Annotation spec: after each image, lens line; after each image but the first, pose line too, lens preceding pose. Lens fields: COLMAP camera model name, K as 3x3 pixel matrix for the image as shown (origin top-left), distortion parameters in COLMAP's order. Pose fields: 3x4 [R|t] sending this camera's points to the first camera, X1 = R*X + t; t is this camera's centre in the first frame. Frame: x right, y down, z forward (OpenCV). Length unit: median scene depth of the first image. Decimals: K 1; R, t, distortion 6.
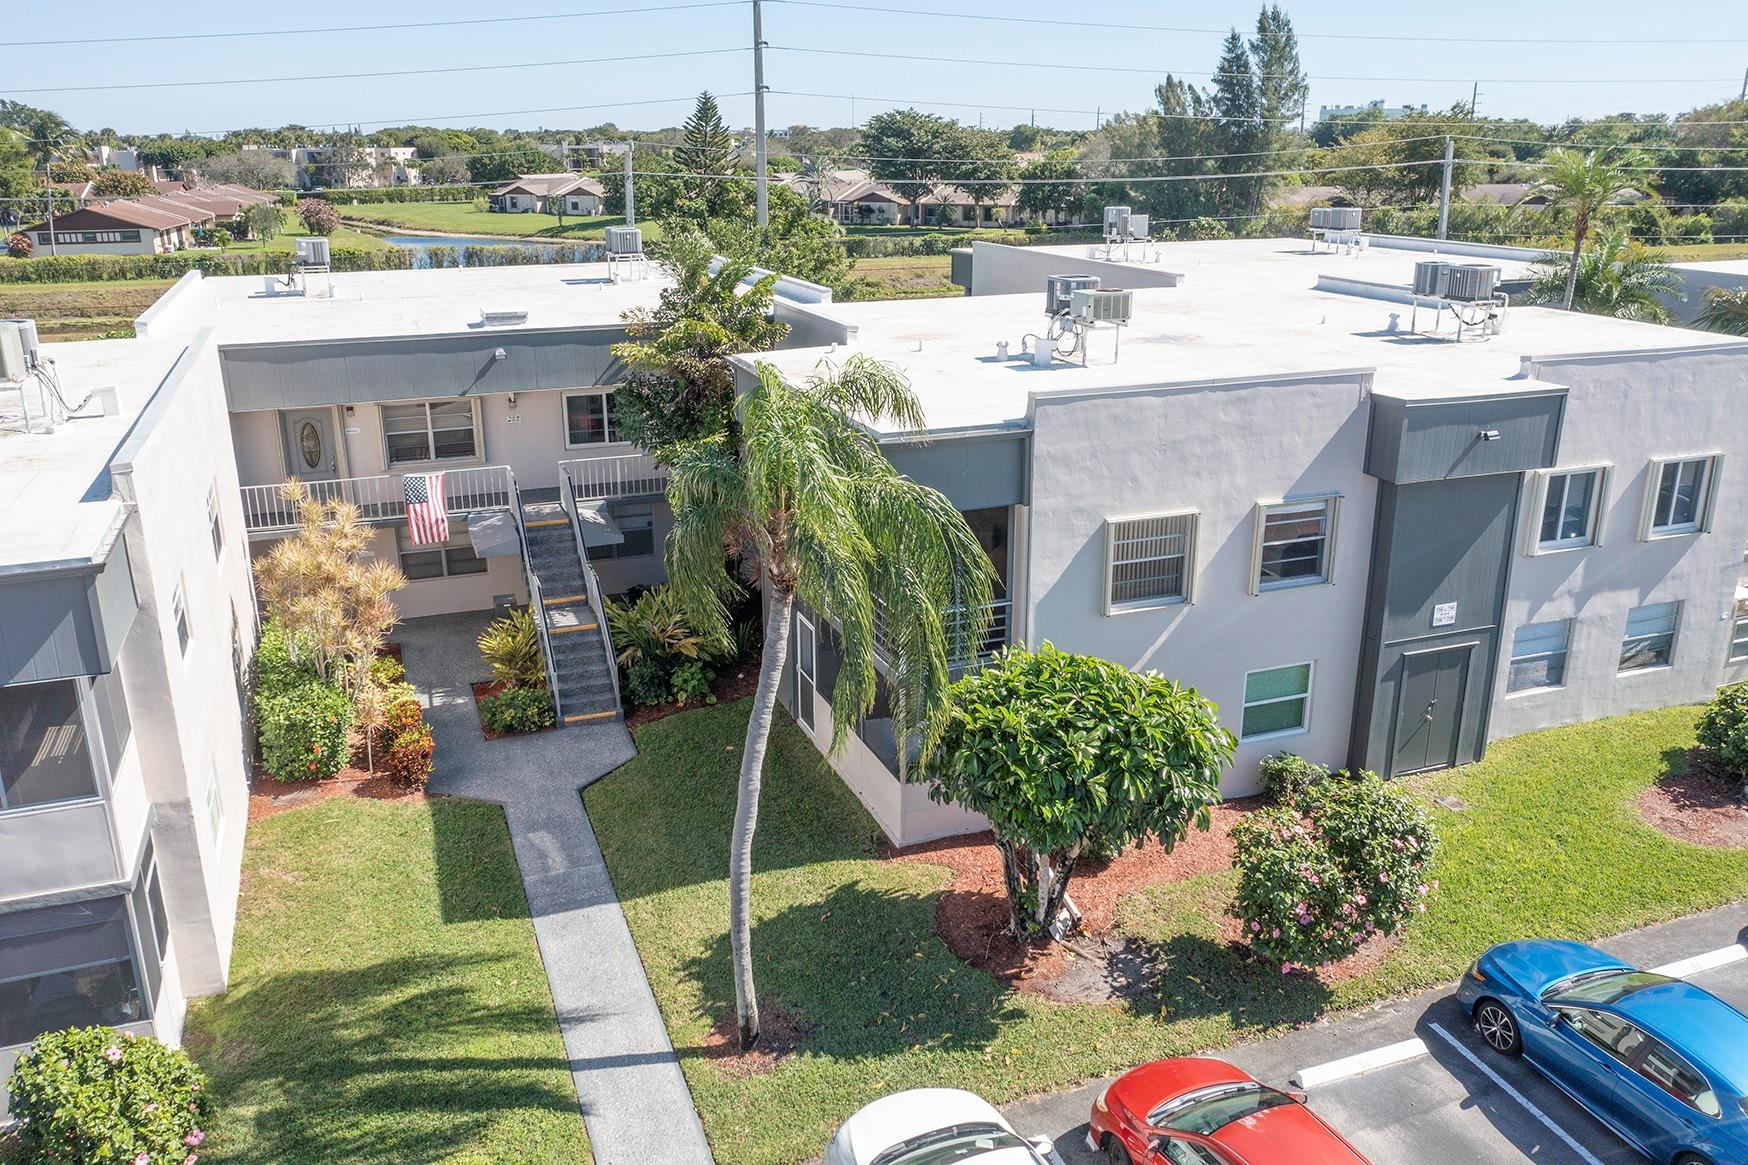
lens RADIAL K [[1373.7, 0, 874.0], [0, 1373.7, 582.5], [0, 0, 1]] dist [-0.015897, 0.005985]
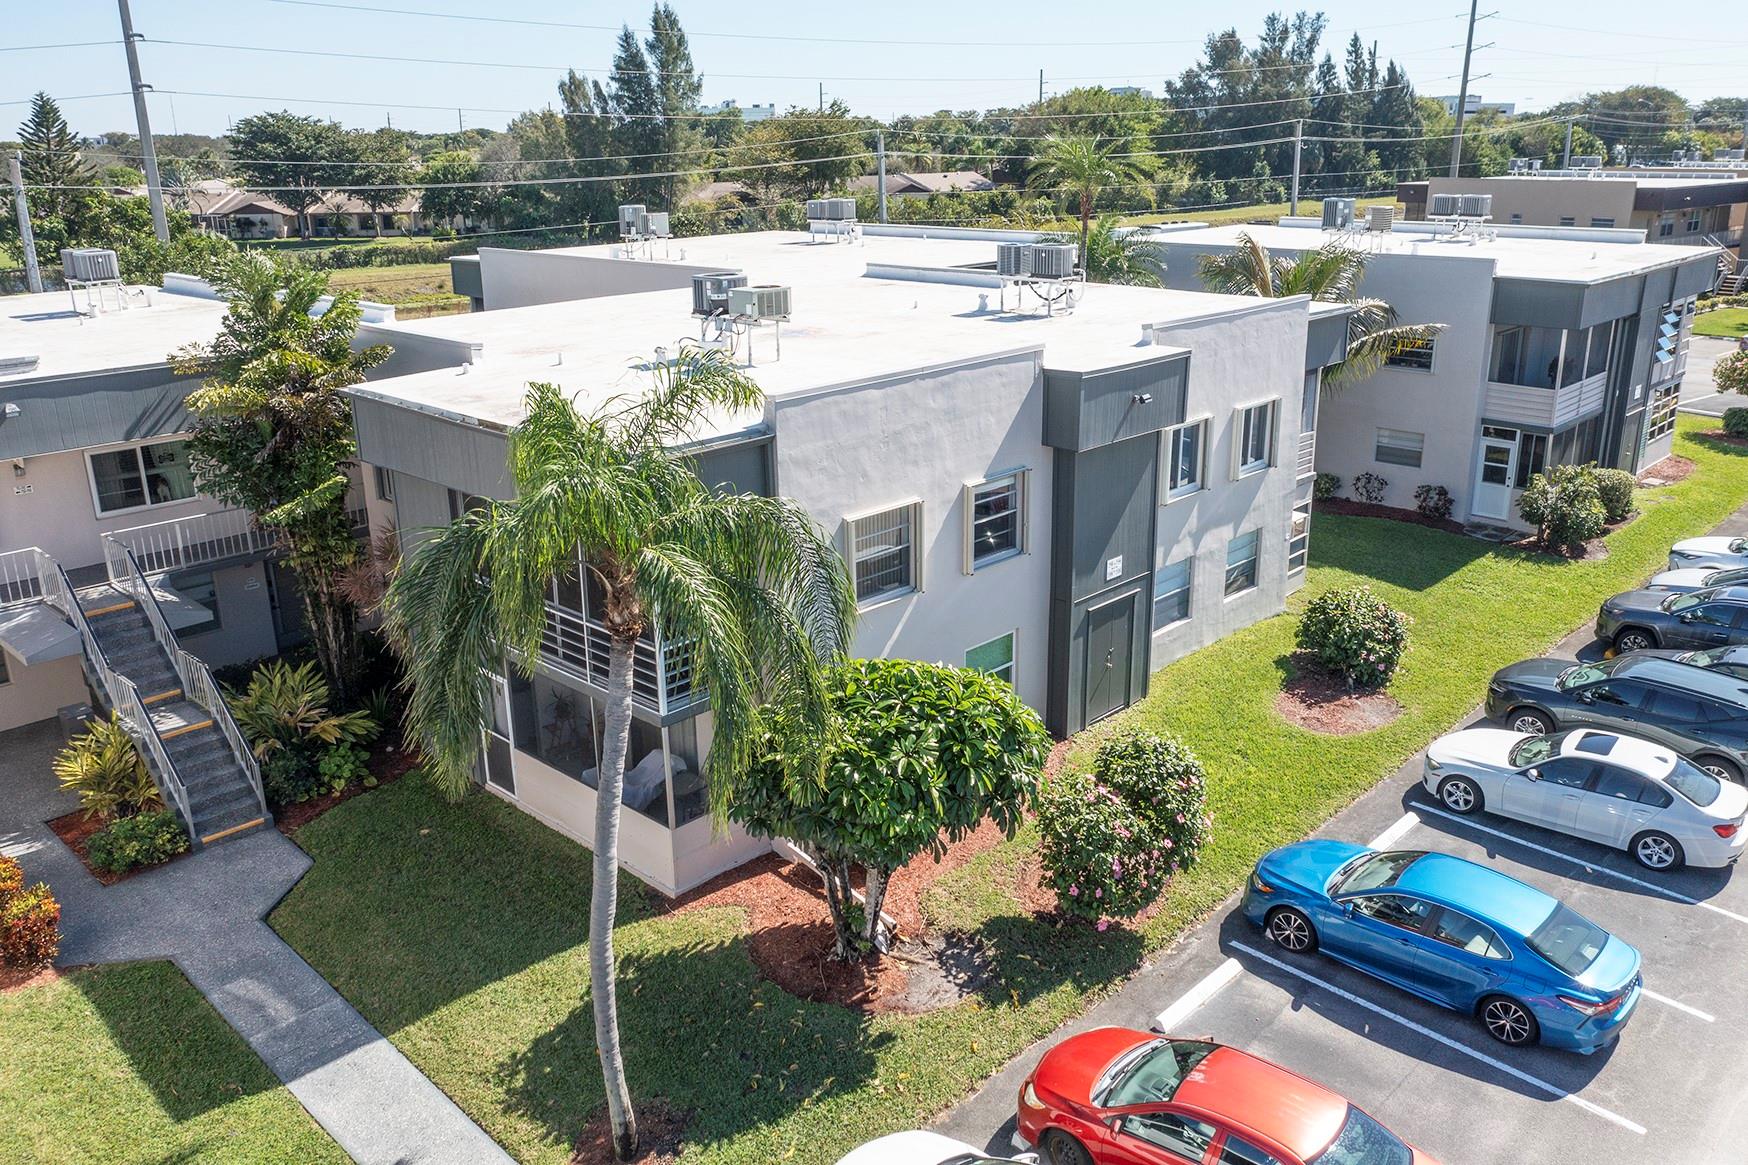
lens RADIAL K [[1373.7, 0, 874.0], [0, 1373.7, 582.5], [0, 0, 1]] dist [-0.015897, 0.005985]
pose [[0.906573, -0.141308, 0.397690, -0.174767], [0.141640, 0.989502, 0.028710, -0.021864], [-0.397572, 0.030301, 0.917071, 0.080968]]
